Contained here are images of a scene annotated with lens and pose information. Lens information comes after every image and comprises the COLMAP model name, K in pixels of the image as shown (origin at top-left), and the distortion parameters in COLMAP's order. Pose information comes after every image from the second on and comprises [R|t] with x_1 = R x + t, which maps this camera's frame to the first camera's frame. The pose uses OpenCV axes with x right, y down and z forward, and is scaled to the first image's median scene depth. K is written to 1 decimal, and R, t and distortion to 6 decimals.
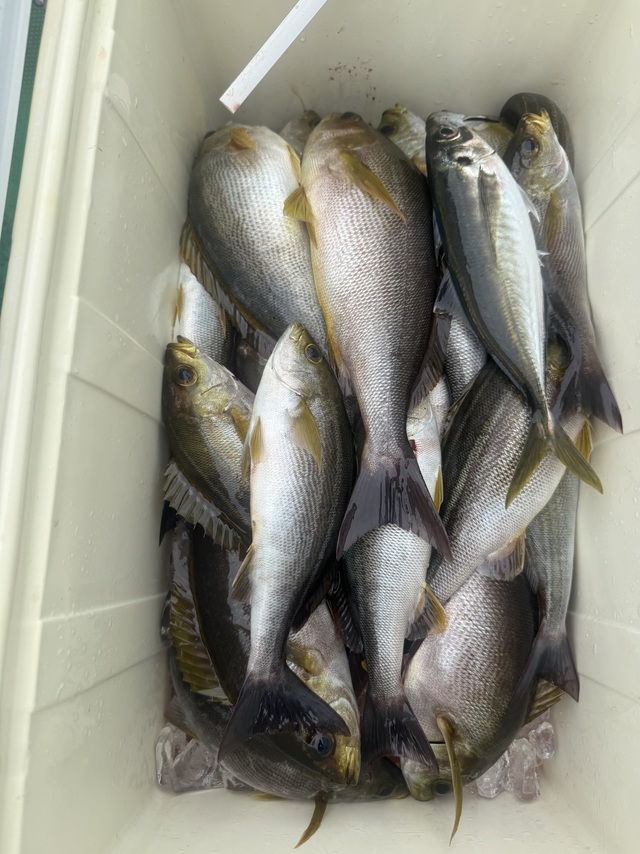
lens RADIAL K [[608.0, 0, 320.0], [0, 608.0, 427.0], [0, 0, 1]] dist [0.067802, -0.147193]
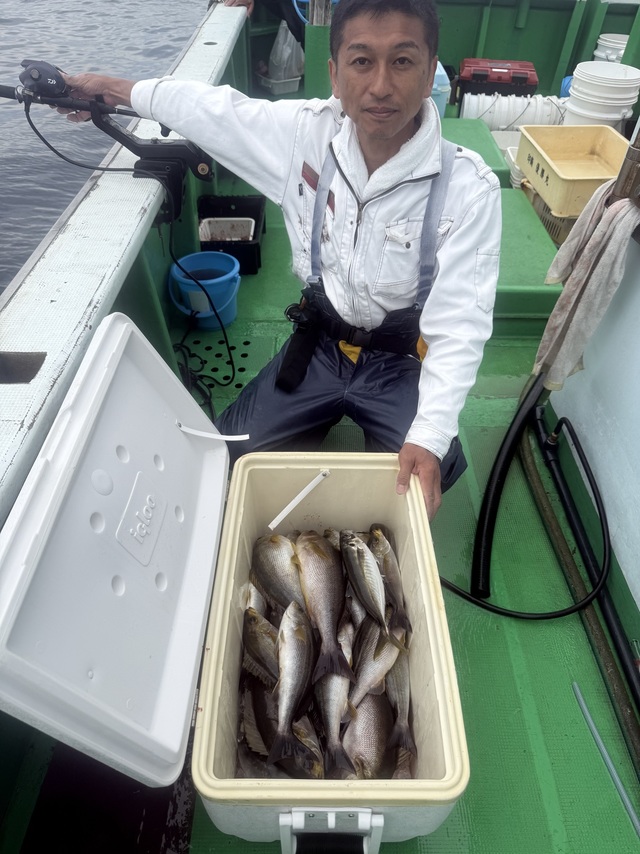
lens RADIAL K [[608.0, 0, 320.0], [0, 608.0, 427.0], [0, 0, 1]] dist [0.067802, -0.147193]
pose [[0.998102, 0.003735, 0.061468, -0.094612], [0.034254, 0.795819, -0.604565, 0.851190], [-0.051175, 0.605523, 0.794181, -1.604718]]
